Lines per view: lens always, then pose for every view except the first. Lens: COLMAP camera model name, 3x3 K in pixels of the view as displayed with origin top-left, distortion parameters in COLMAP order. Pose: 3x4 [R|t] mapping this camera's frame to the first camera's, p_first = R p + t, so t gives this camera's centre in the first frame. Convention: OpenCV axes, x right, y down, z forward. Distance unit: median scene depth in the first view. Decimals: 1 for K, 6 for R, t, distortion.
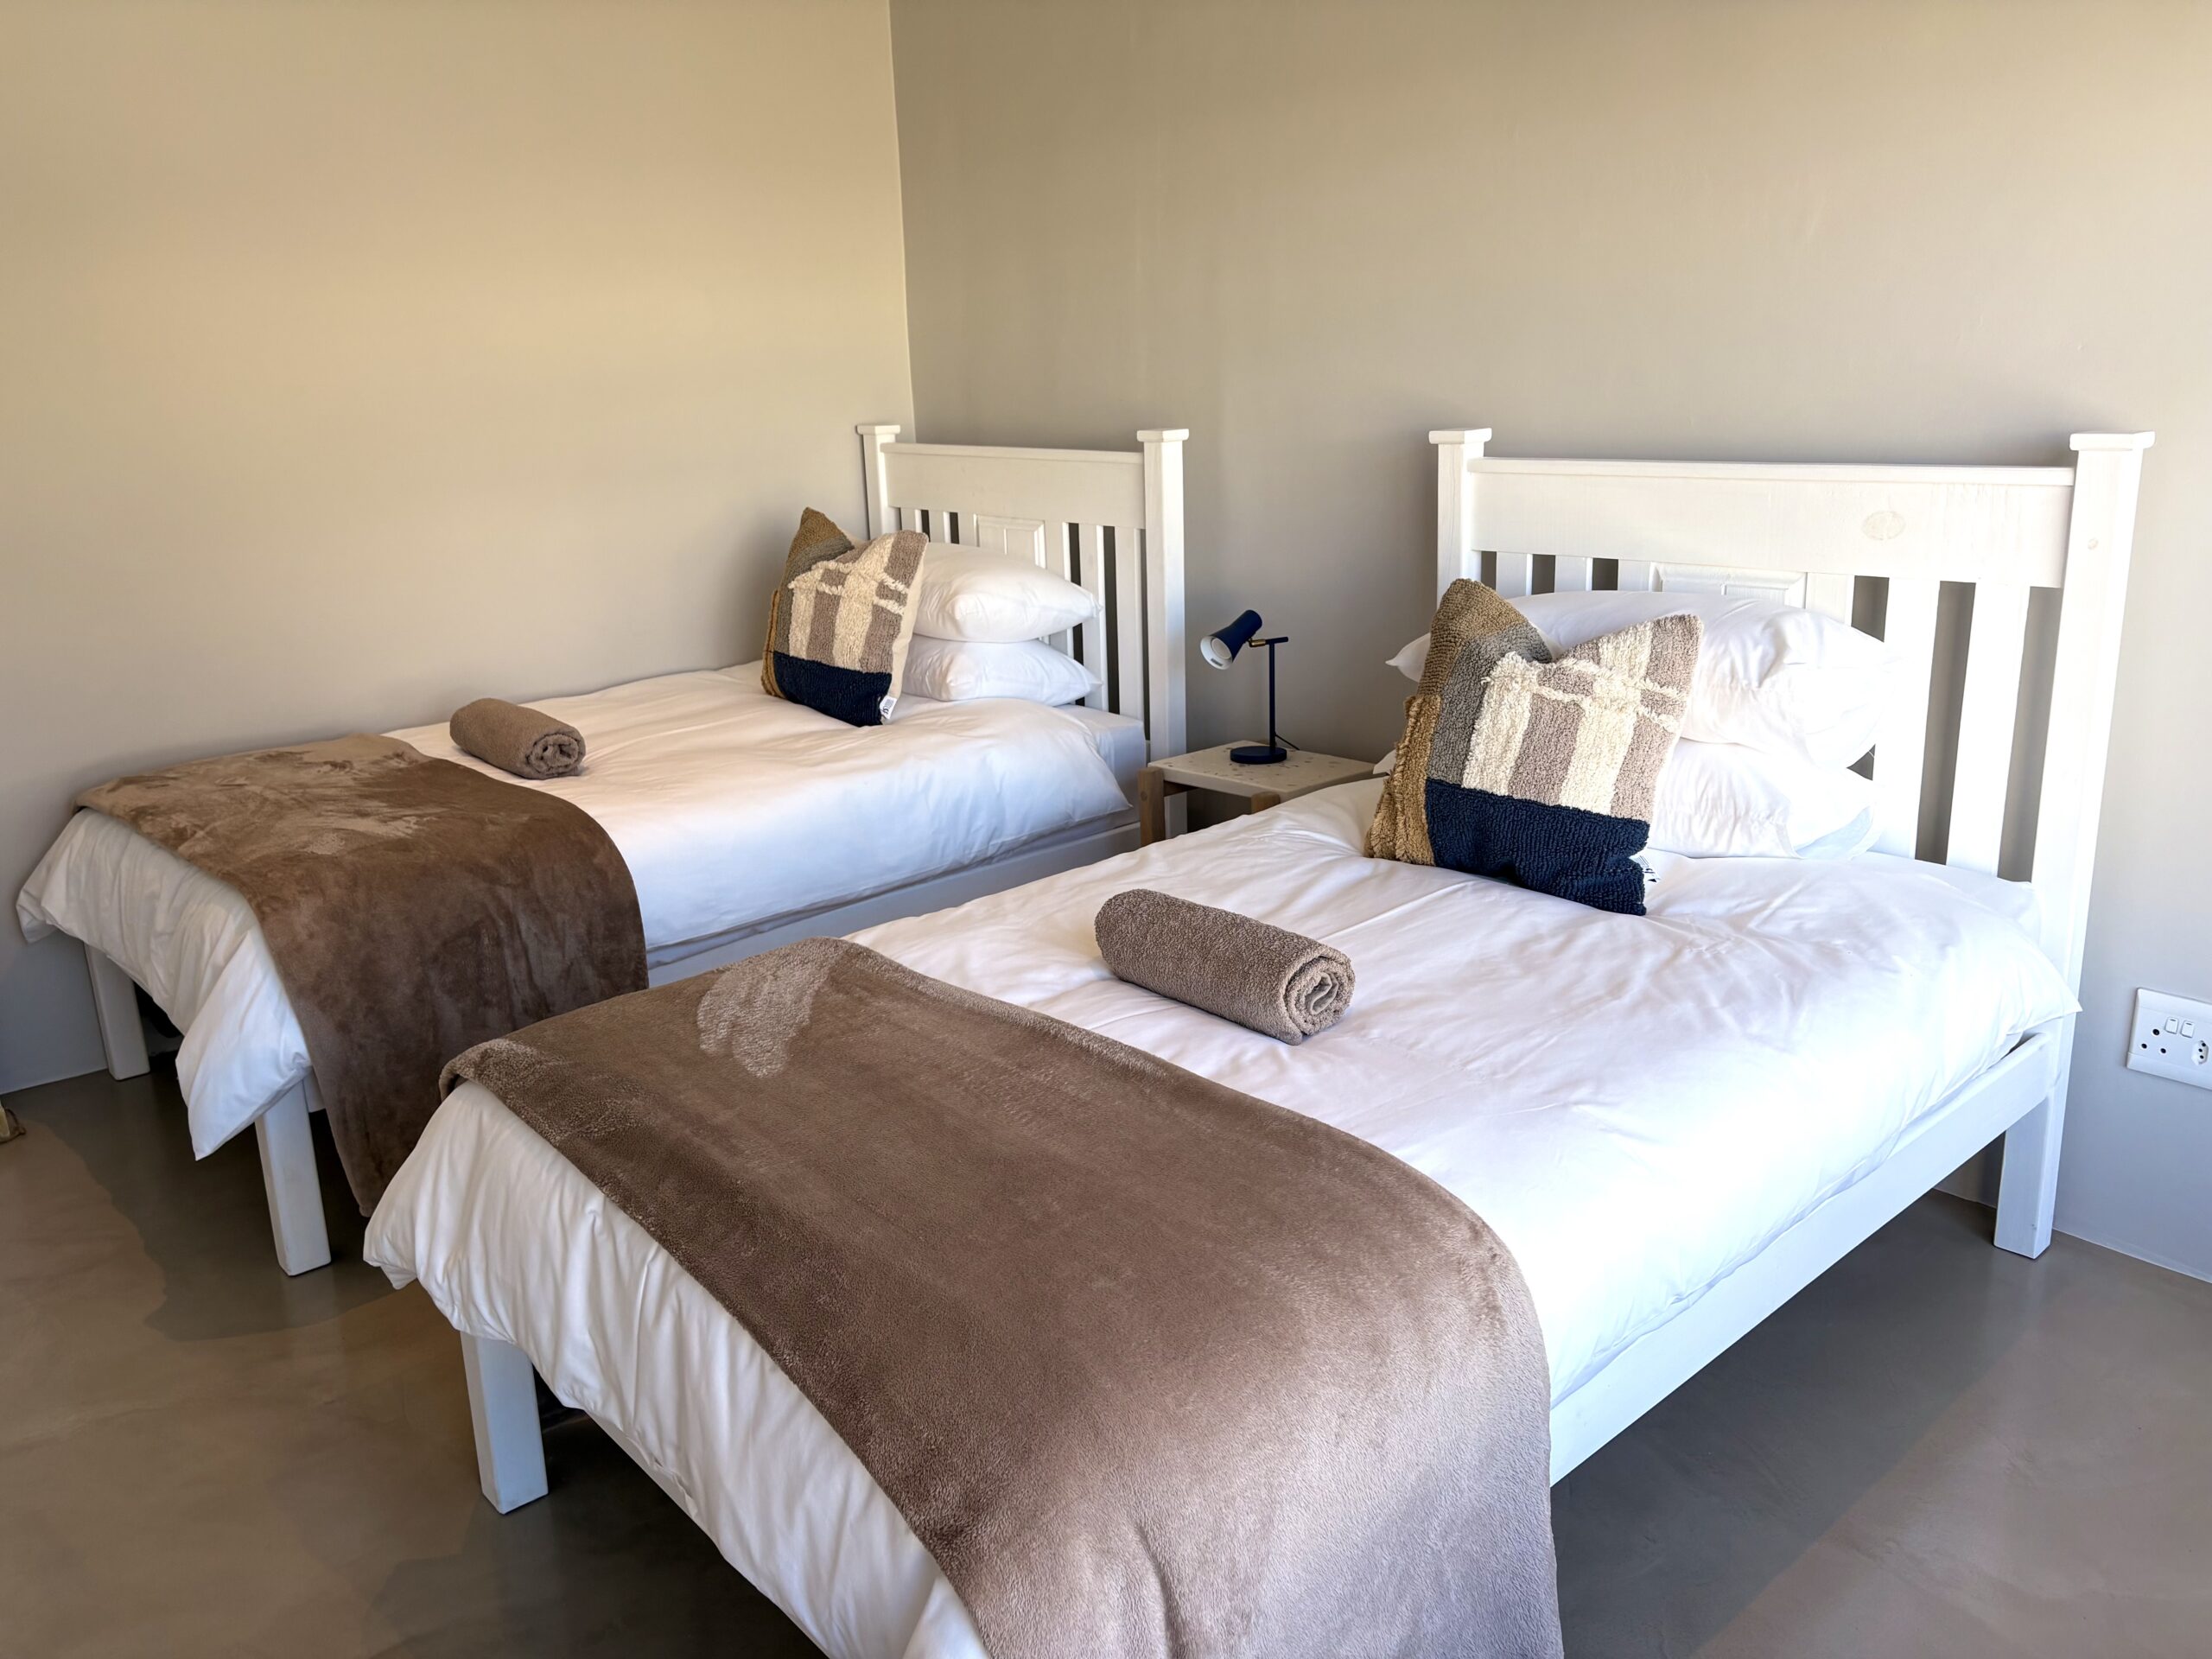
lens RADIAL K [[1680.0, 0, 1104.8], [0, 1680.0, 829.9], [0, 0, 1]] dist [0.064700, -0.068447]
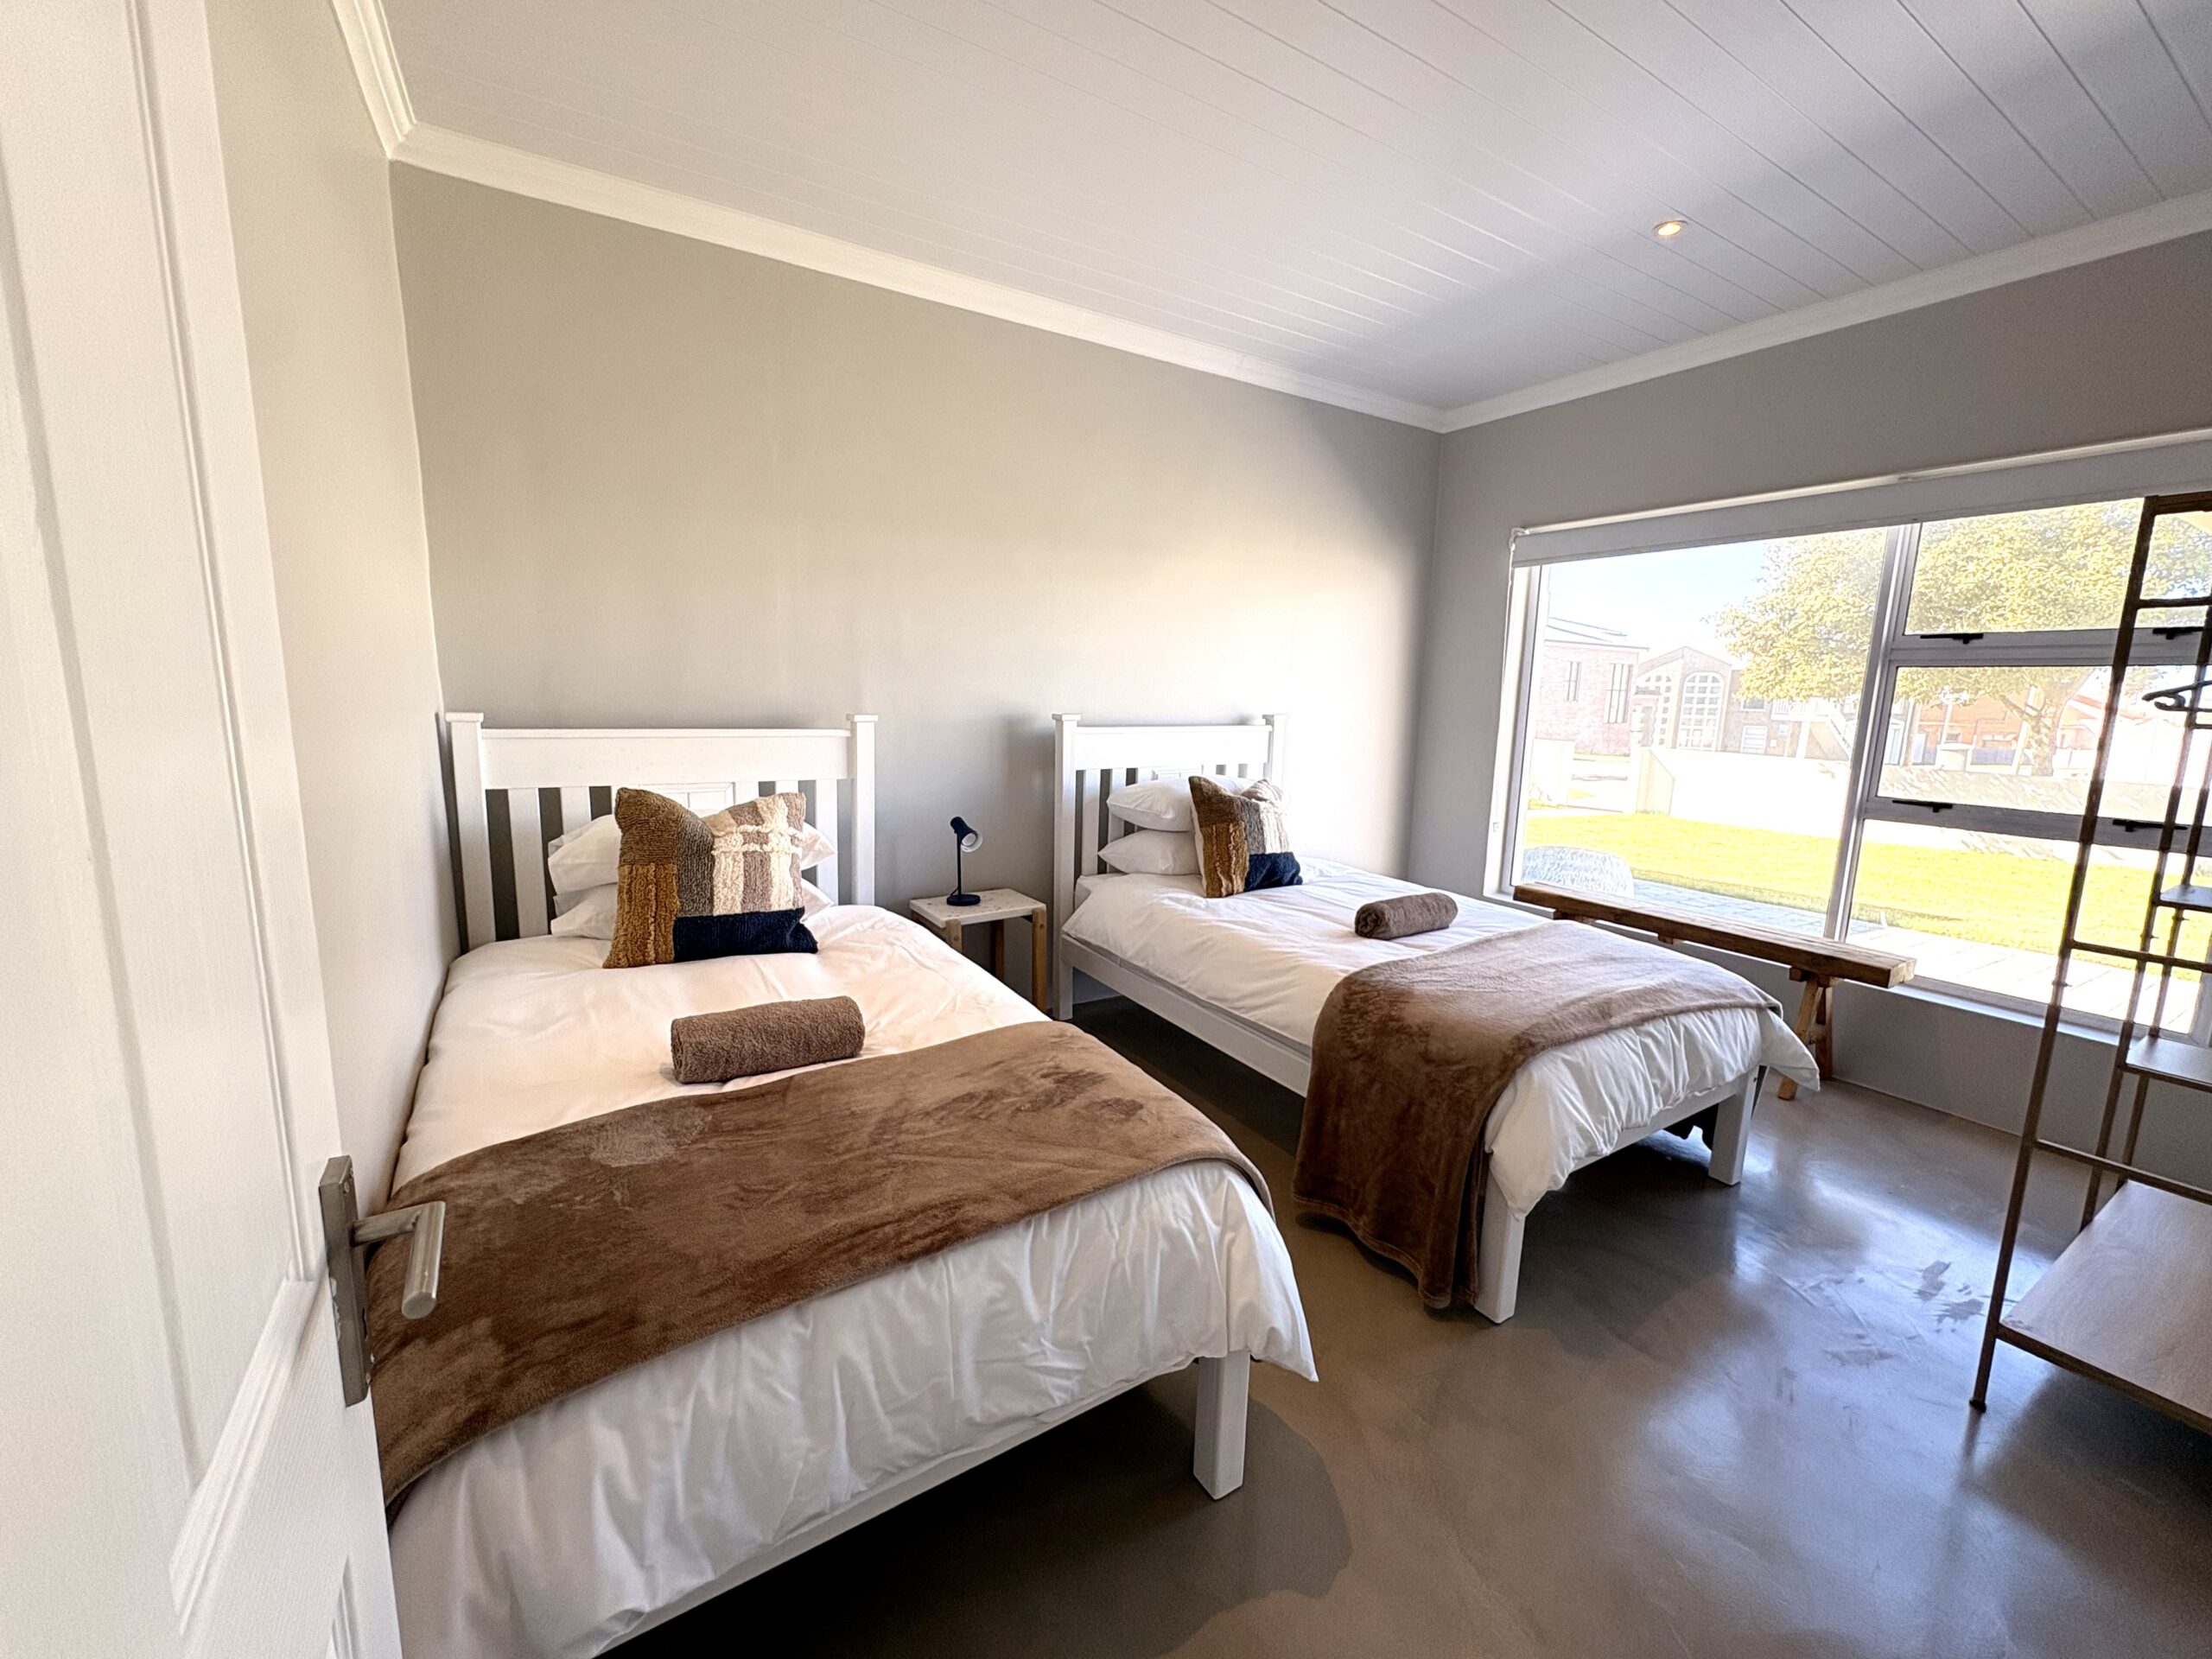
lens RADIAL K [[889.0, 0, 1103.0], [0, 889.0, 824.2], [0, 0, 1]] dist [0.002105, 0.000183]
pose [[0.146306, -0.149009, 0.977952, -0.677010], [0.199589, 0.972706, 0.118350, -0.168301], [-0.968896, 0.177873, 0.172053, 0.572360]]
